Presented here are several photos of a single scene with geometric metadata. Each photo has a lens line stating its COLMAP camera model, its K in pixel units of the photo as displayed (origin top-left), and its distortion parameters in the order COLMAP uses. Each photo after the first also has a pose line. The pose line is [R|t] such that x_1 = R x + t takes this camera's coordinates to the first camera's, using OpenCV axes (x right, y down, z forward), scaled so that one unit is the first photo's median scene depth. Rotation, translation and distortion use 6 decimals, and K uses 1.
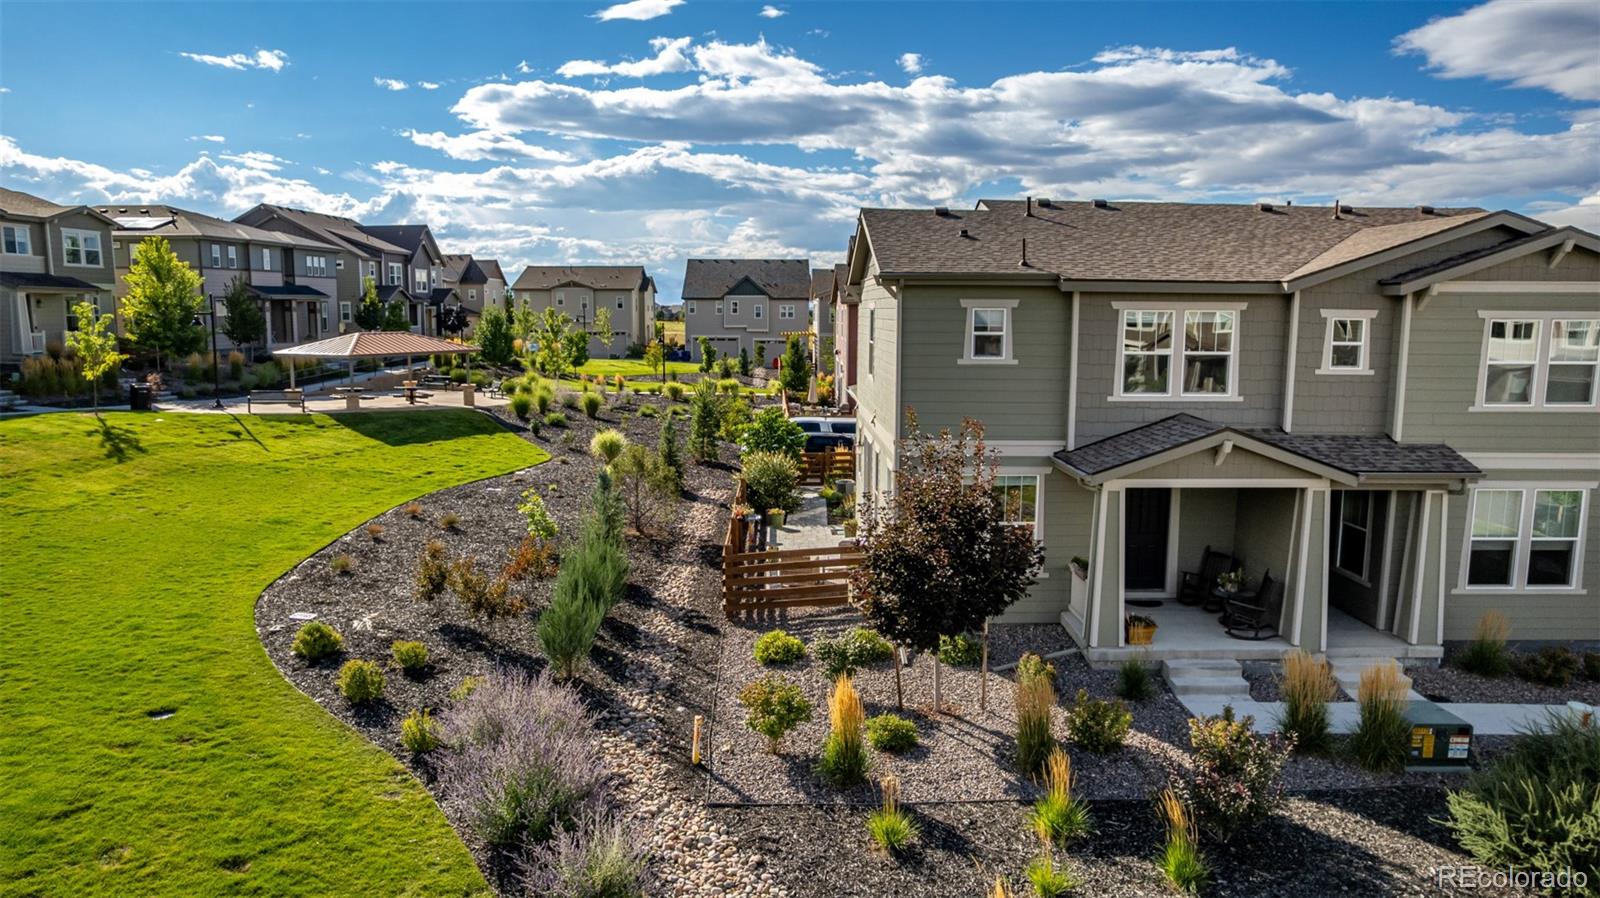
lens RADIAL K [[1023.0, 0, 800.0], [0, 1023.0, 449.0], [0, 0, 1]] dist [-0.083922, 0.073911]
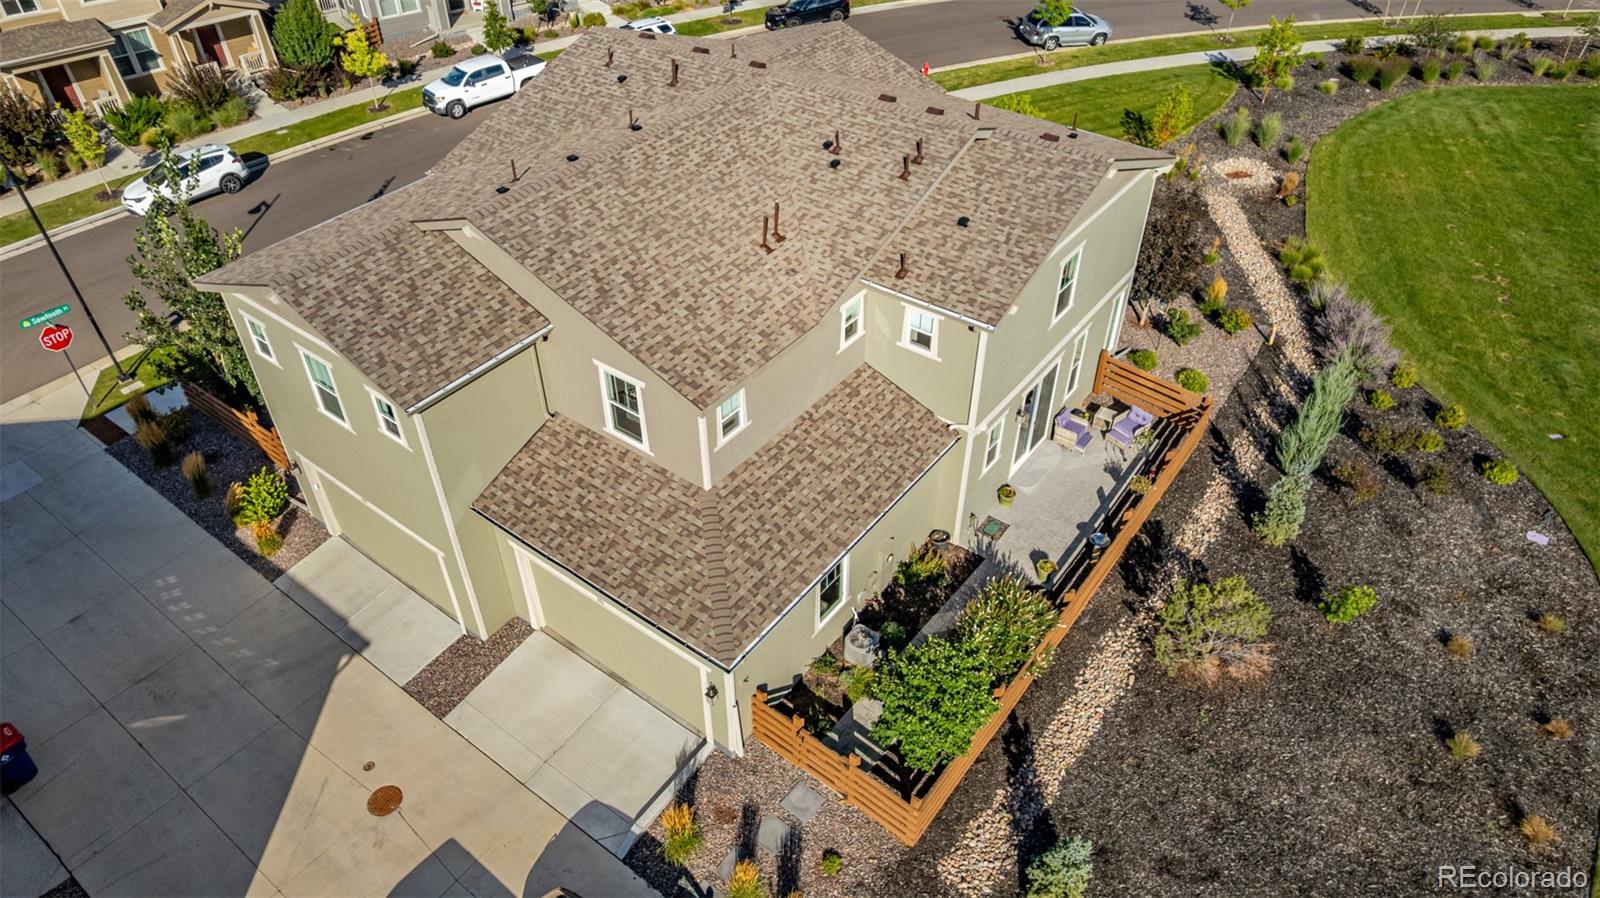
lens RADIAL K [[1023.0, 0, 800.0], [0, 1023.0, 449.0], [0, 0, 1]] dist [-0.083922, 0.073911]
pose [[-0.784917, -0.402730, 0.470864, -0.303436], [0.078128, 0.689552, 0.720010, -0.859956], [-0.614655, 0.601936, -0.509777, 2.073852]]
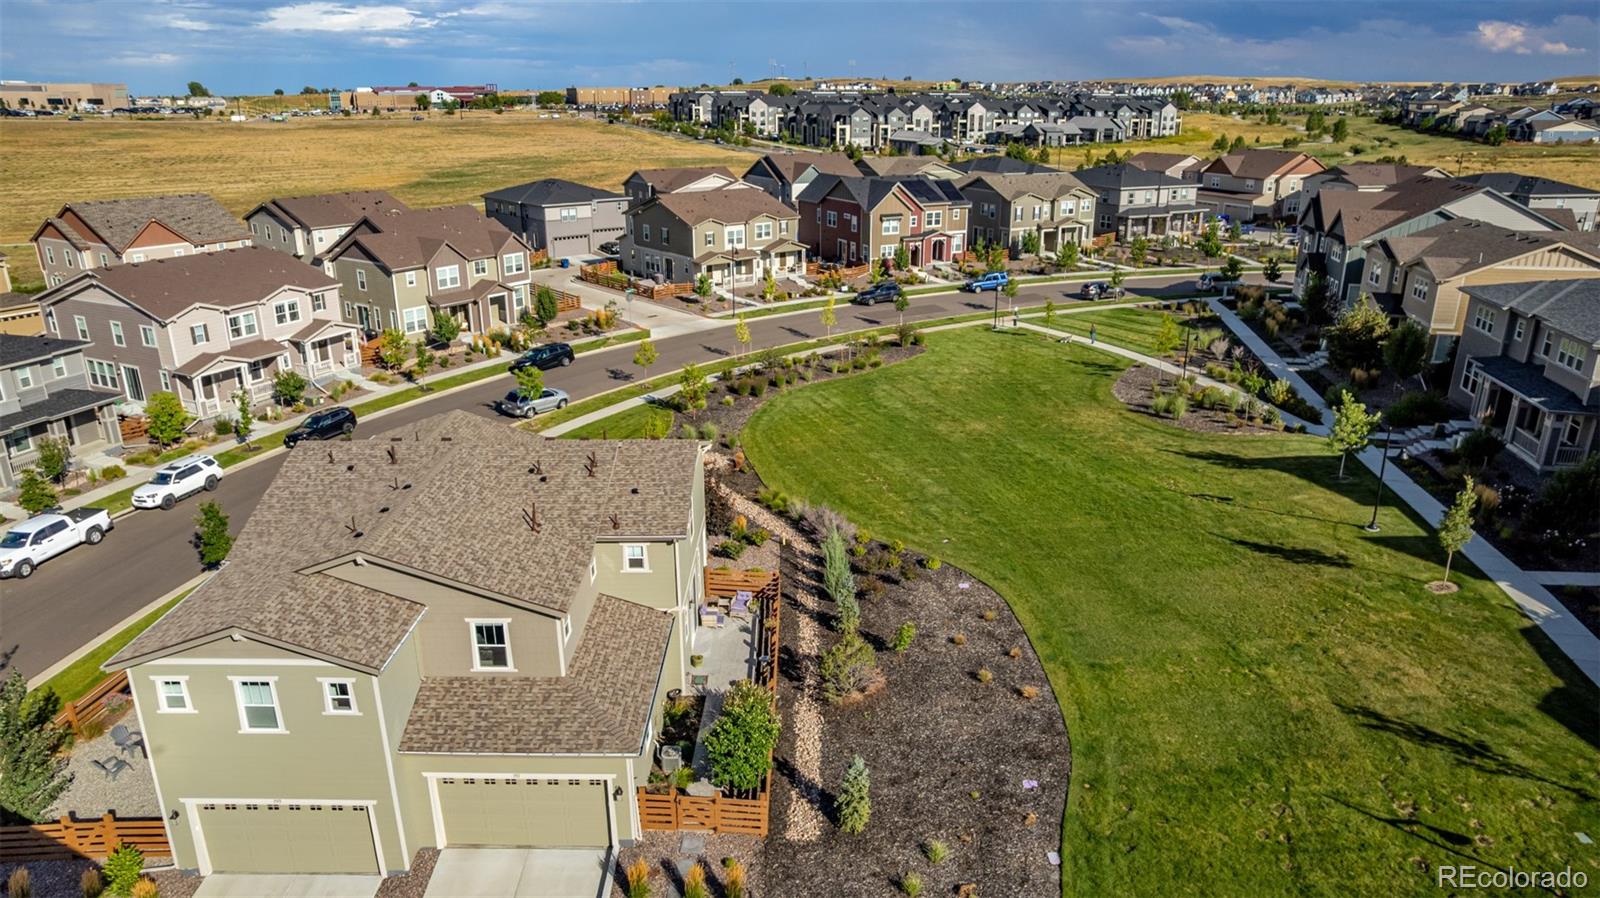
lens RADIAL K [[1012.2, 0, 804.8], [0, 1012.2, 472.3], [0, 0, 1]] dist [-0.076104, 0.058864]
pose [[-0.999652, -0.015498, 0.021360, -0.173417], [-0.003524, 0.880536, 0.473966, -1.109423], [-0.026154, 0.473726, -0.880284, 2.811551]]
